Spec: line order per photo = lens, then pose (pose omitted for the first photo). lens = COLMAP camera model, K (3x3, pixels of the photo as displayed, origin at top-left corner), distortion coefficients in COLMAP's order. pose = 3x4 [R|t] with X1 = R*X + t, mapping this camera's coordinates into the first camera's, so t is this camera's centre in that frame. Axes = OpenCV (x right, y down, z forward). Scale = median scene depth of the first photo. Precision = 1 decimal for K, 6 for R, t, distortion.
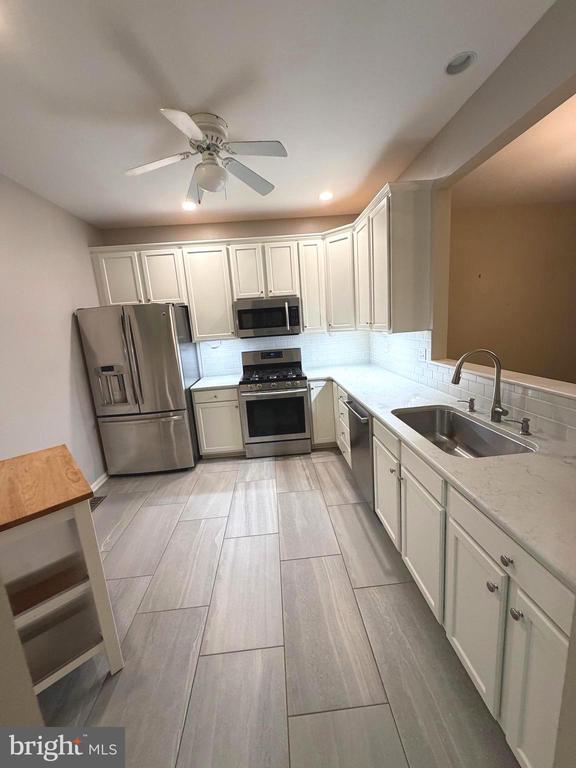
lens RADIAL K [[307.6, 0, 286.3], [0, 307.6, 381.7], [0, 0, 1]] dist [-0.000170, -0.000210]
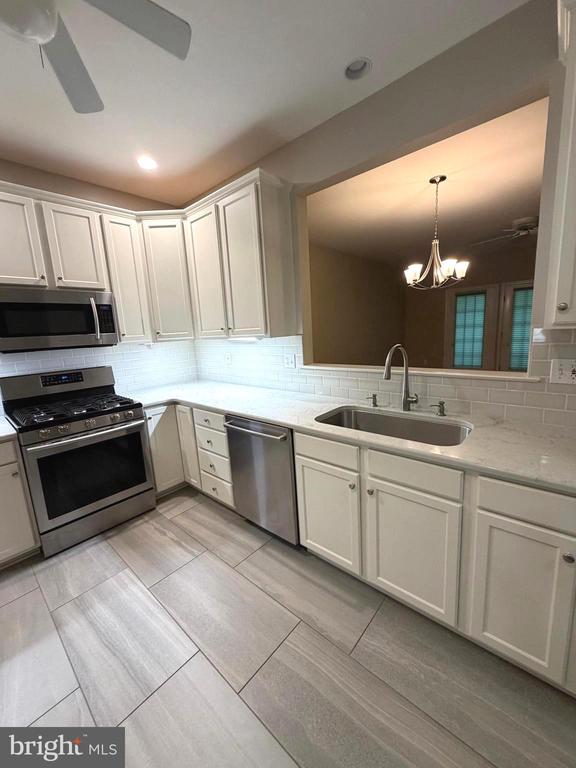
lens RADIAL K [[307.6, 0, 289.1], [0, 307.6, 381.7], [0, 0, 1]] dist [-0.000170, -0.000210]
pose [[0.705592, -0.086920, 0.703267, -0.191371], [0.137162, 0.990432, -0.015203, -0.006742], [-0.695217, 0.107188, 0.710763, 0.250235]]
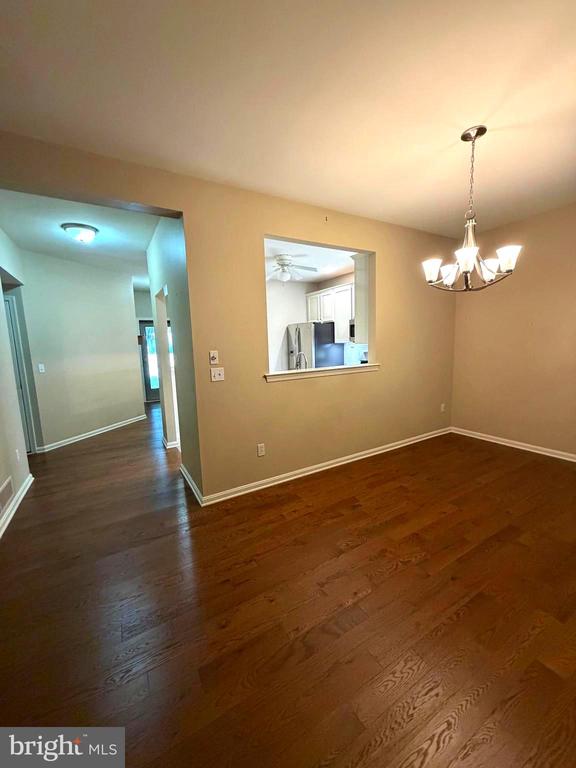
lens RADIAL K [[307.6, 0, 289.0], [0, 307.6, 382.6], [0, 0, 1]] dist [-0.000170, -0.000210]
pose [[0.450701, 0.188594, -0.872525, 1.608200], [-0.171580, 0.977505, 0.122656, -0.120357], [0.876030, 0.094427, 0.472922, -0.017929]]
